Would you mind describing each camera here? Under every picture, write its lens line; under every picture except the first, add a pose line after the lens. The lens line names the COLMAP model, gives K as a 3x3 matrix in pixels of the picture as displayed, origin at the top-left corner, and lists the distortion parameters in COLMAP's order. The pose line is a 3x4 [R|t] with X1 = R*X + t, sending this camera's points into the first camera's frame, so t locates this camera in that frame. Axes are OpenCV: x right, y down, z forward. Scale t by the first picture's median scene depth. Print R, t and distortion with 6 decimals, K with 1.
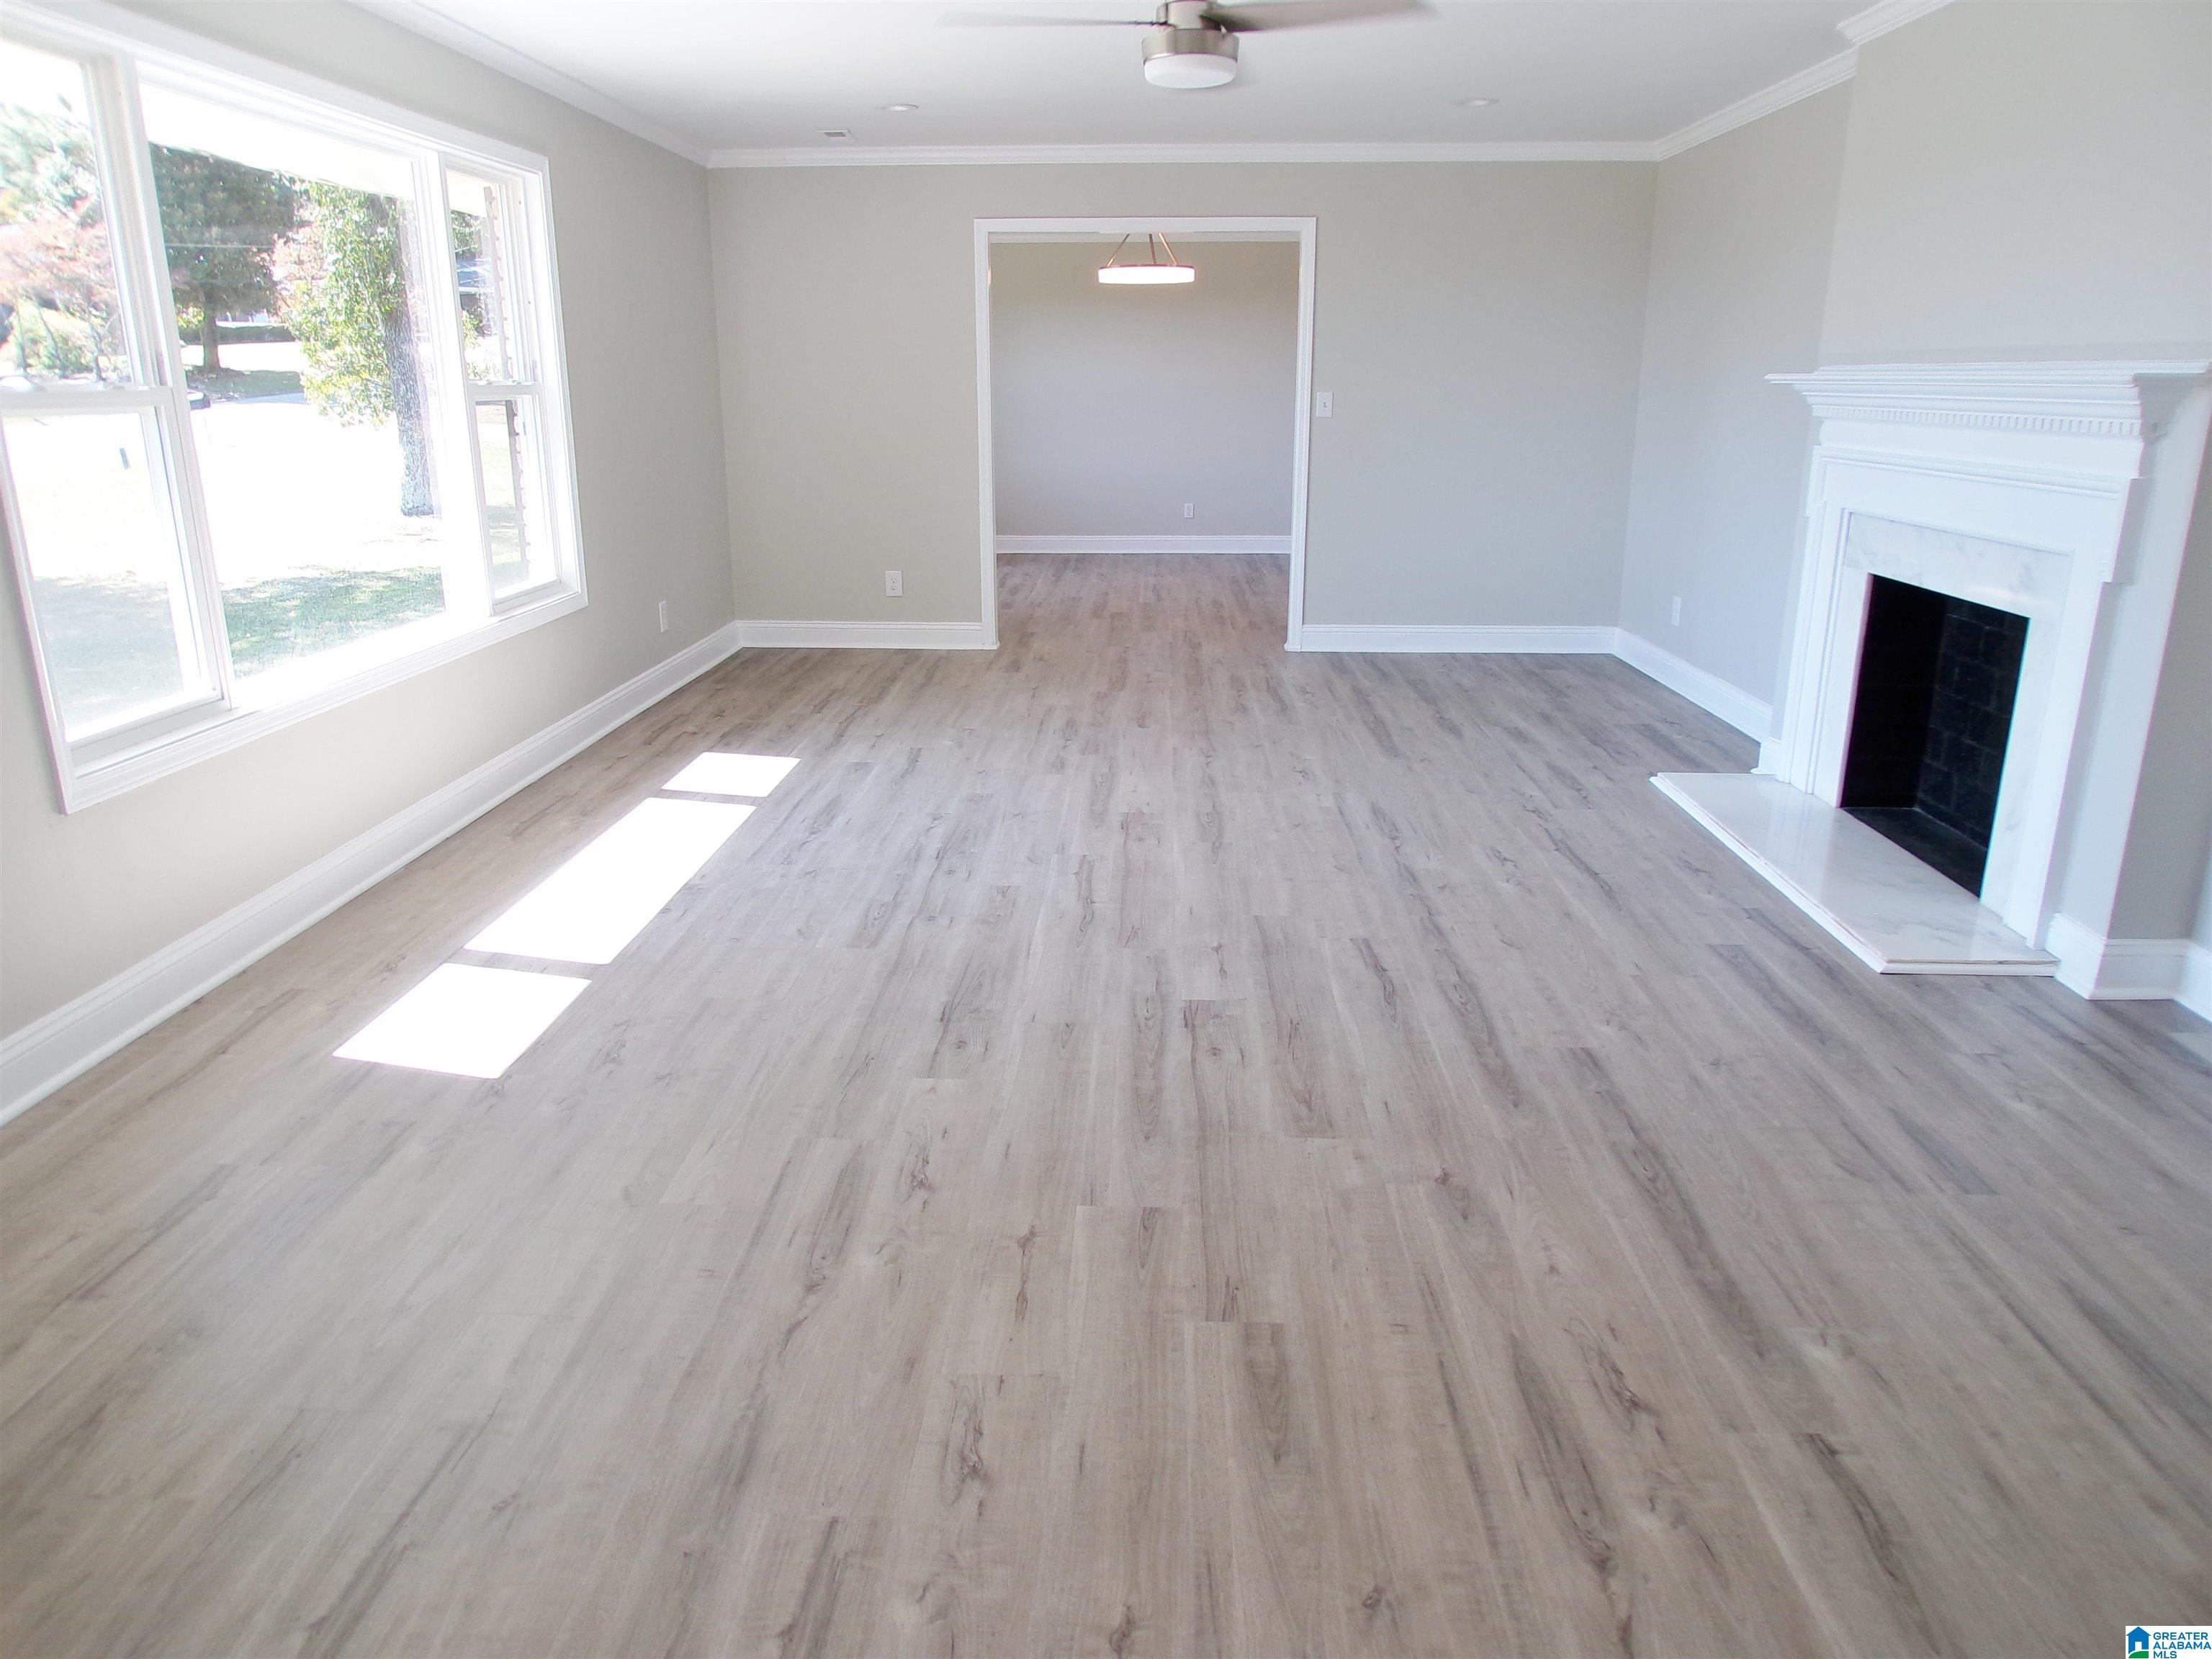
lens RADIAL K [[1478.2, 0, 1108.5], [0, 1478.2, 828.1], [0, 0, 1]] dist [-0.049378, 0.021369]
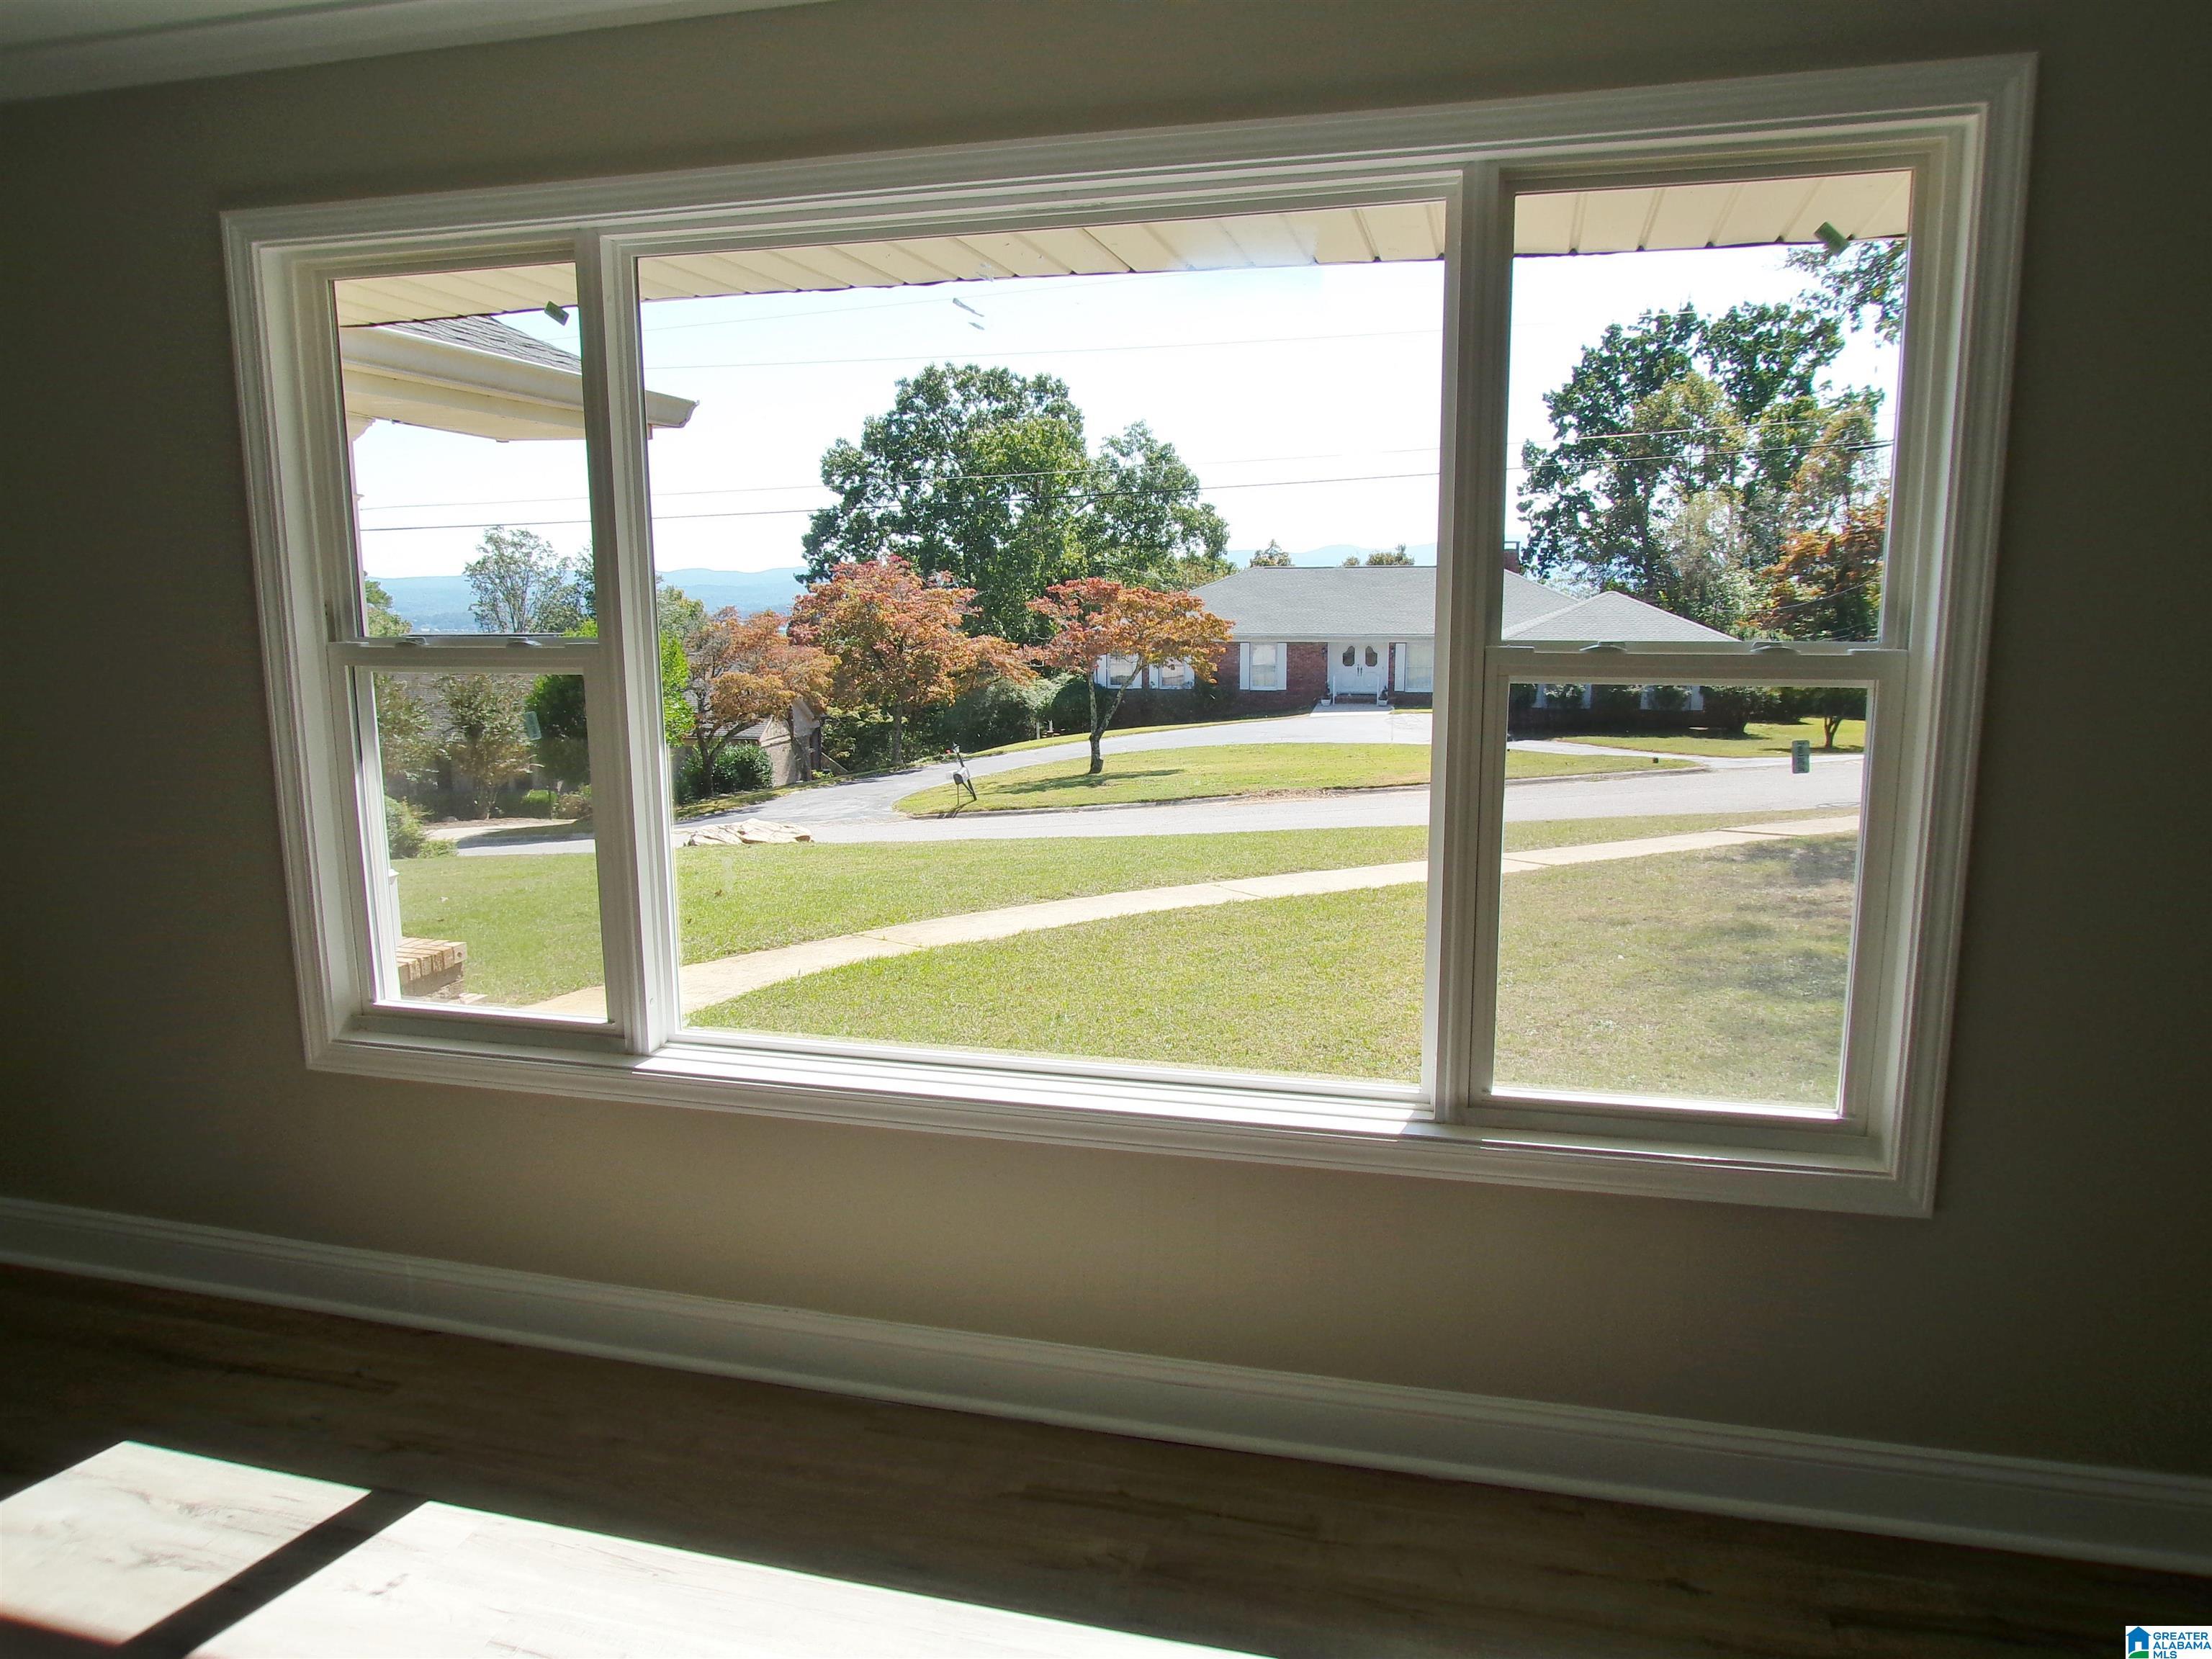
lens RADIAL K [[1478.2, 0, 1106.4], [0, 1478.2, 833.1], [0, 0, 1]] dist [-0.049378, 0.021369]
pose [[-0.219490, 0.165978, -0.961393, 0.065613], [-0.278081, 0.933902, 0.224719, -0.445710], [0.935144, 0.316669, -0.158827, 1.362097]]
